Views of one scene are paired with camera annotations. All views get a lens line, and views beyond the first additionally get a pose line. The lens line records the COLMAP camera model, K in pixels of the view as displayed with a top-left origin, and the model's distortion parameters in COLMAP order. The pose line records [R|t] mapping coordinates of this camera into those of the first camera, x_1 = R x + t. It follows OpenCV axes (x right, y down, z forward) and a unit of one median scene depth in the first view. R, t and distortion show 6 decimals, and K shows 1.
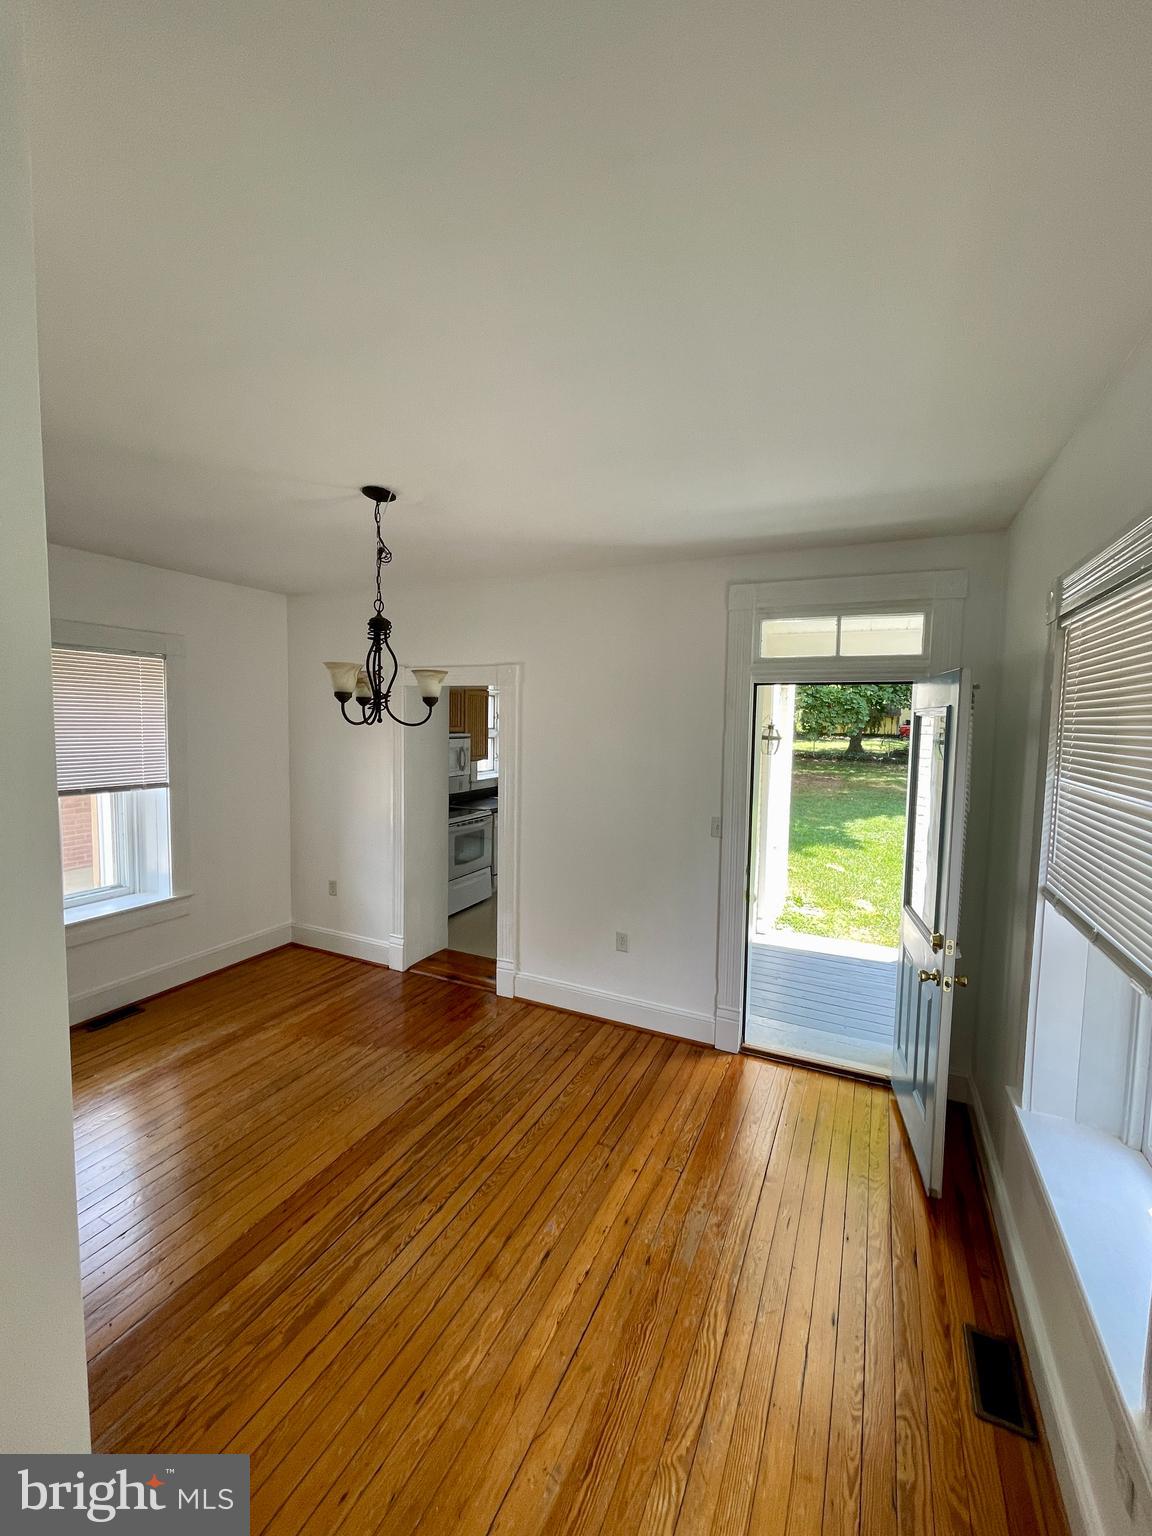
lens RADIAL K [[619.3, 0, 575.3], [0, 619.3, 765.2], [0, 0, 1]] dist [0.005076, -0.002209]
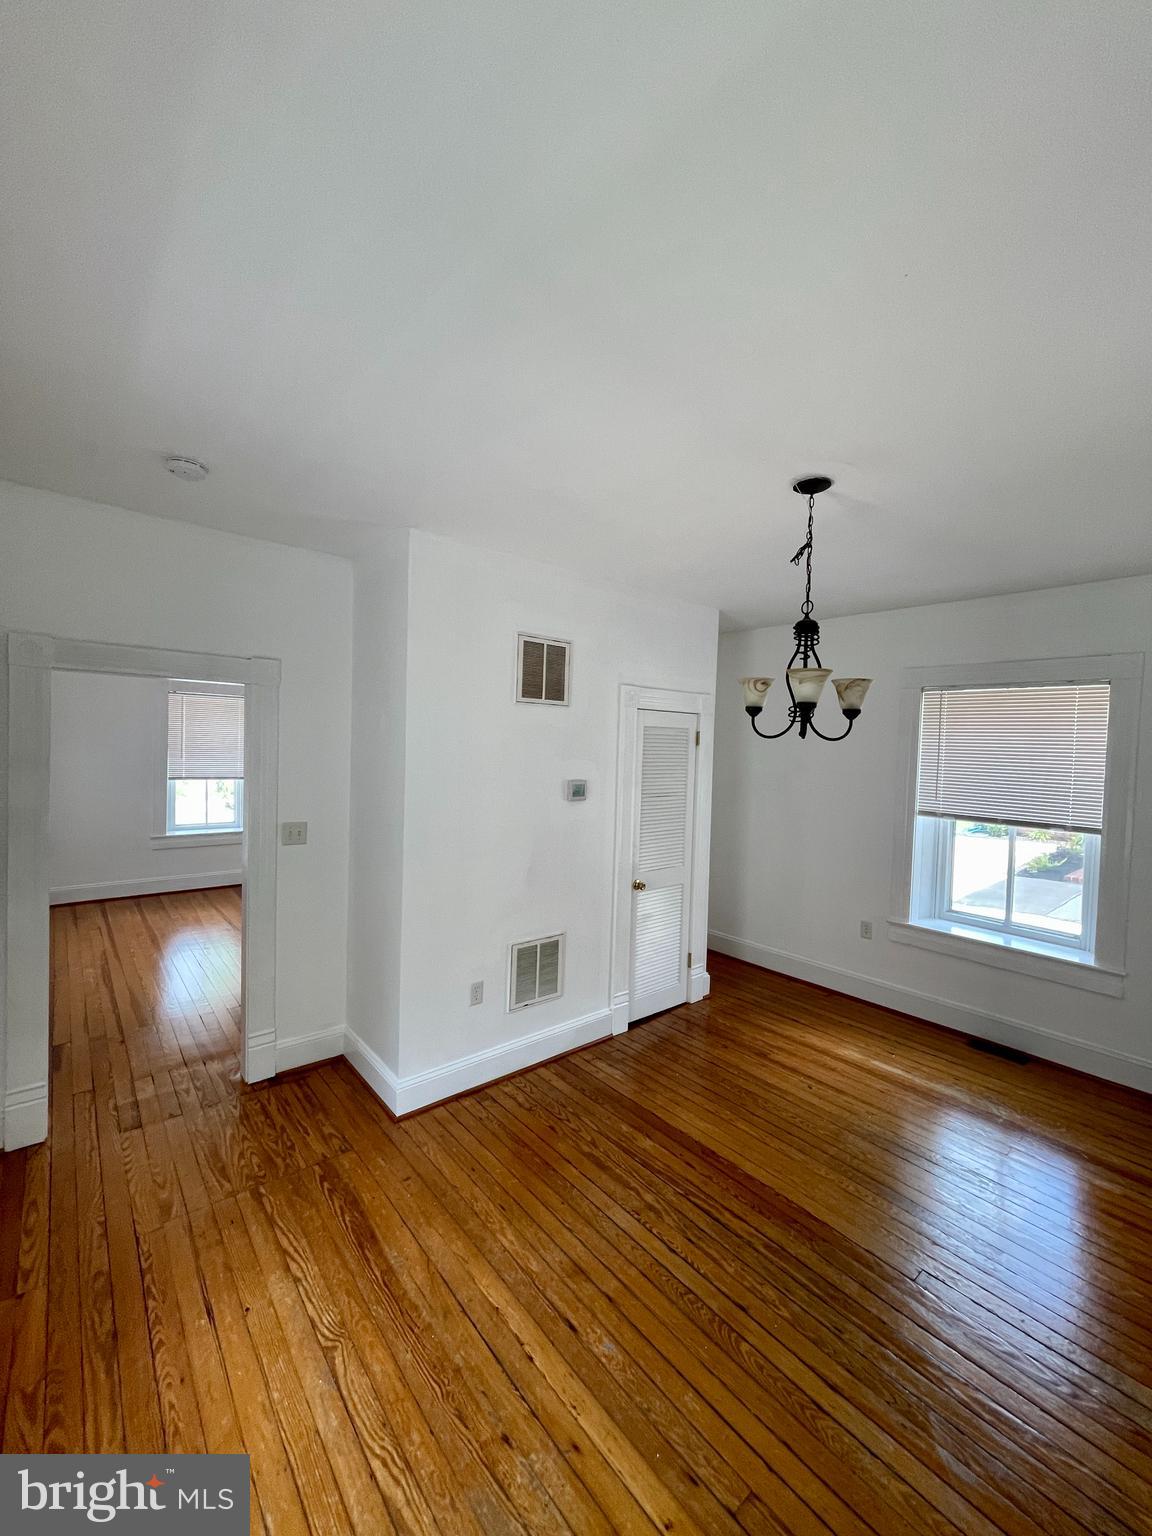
lens RADIAL K [[619.3, 0, 582.1], [0, 619.3, 767.2], [0, 0, 1]] dist [0.005076, -0.002209]
pose [[-0.414615, -0.003023, -0.909992, 0.680979], [-0.107082, 0.993209, 0.045490, -0.032062], [0.903675, 0.116304, -0.412123, 1.168252]]
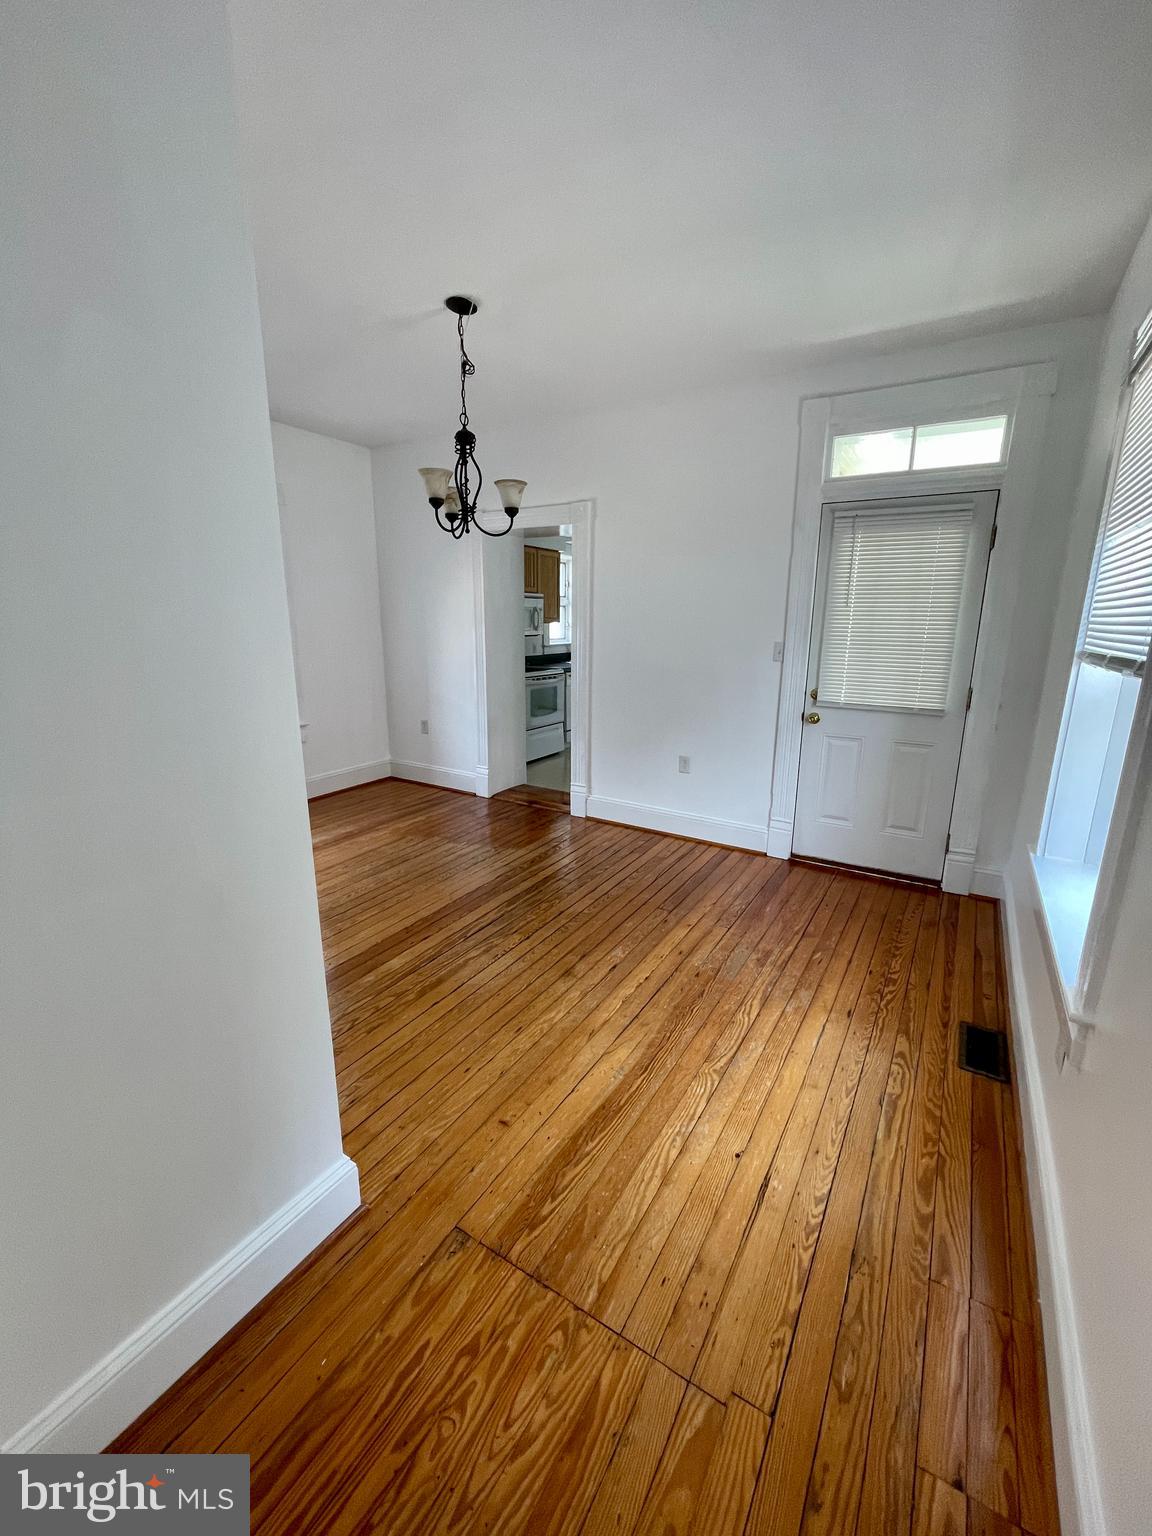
lens RADIAL K [[619.3, 0, 577.6], [0, 619.3, 764.0], [0, 0, 1]] dist [0.005076, -0.002209]
pose [[0.994176, 0.015093, -0.106704, 0.006528], [0.001565, 0.988017, 0.154338, 0.180403], [0.107755, -0.153606, 0.982239, -0.147156]]
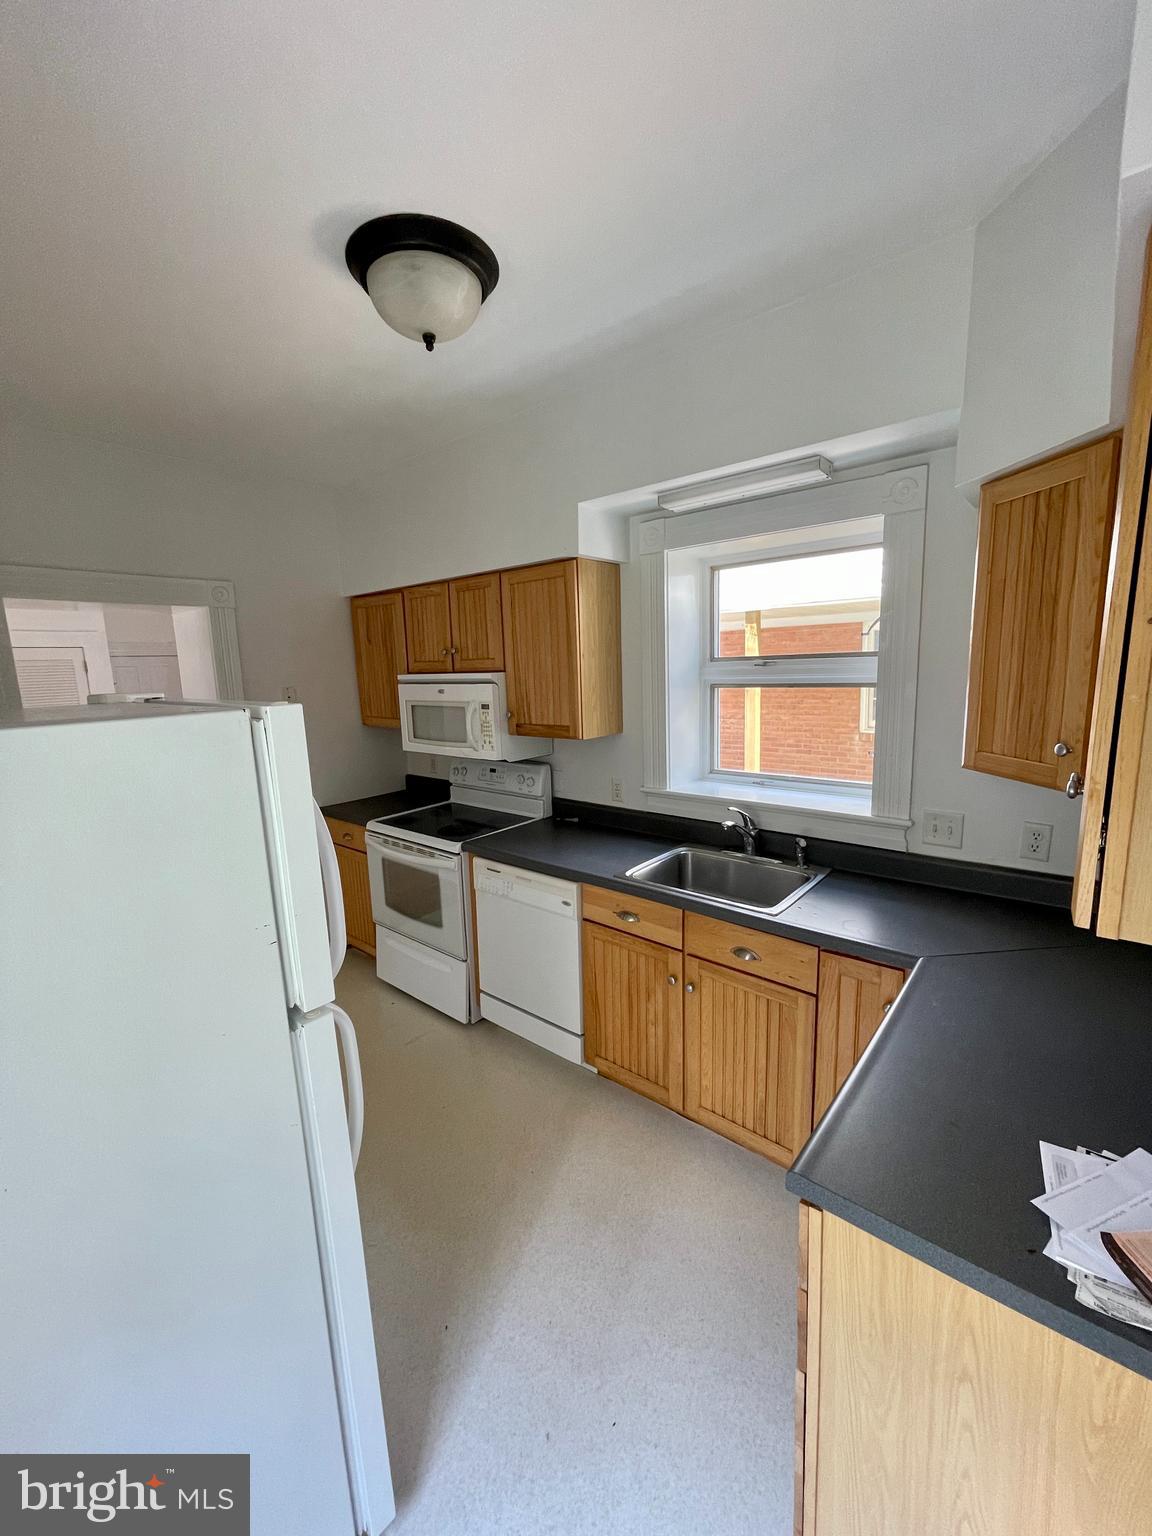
lens RADIAL K [[619.3, 0, 574.7], [0, 619.3, 761.7], [0, 0, 1]] dist [0.005076, -0.002209]
pose [[-0.253326, 0.145141, -0.956431, 0.681980], [-0.046808, 0.985684, 0.161978, -0.165707], [0.966248, 0.085802, -0.242905, 3.042254]]
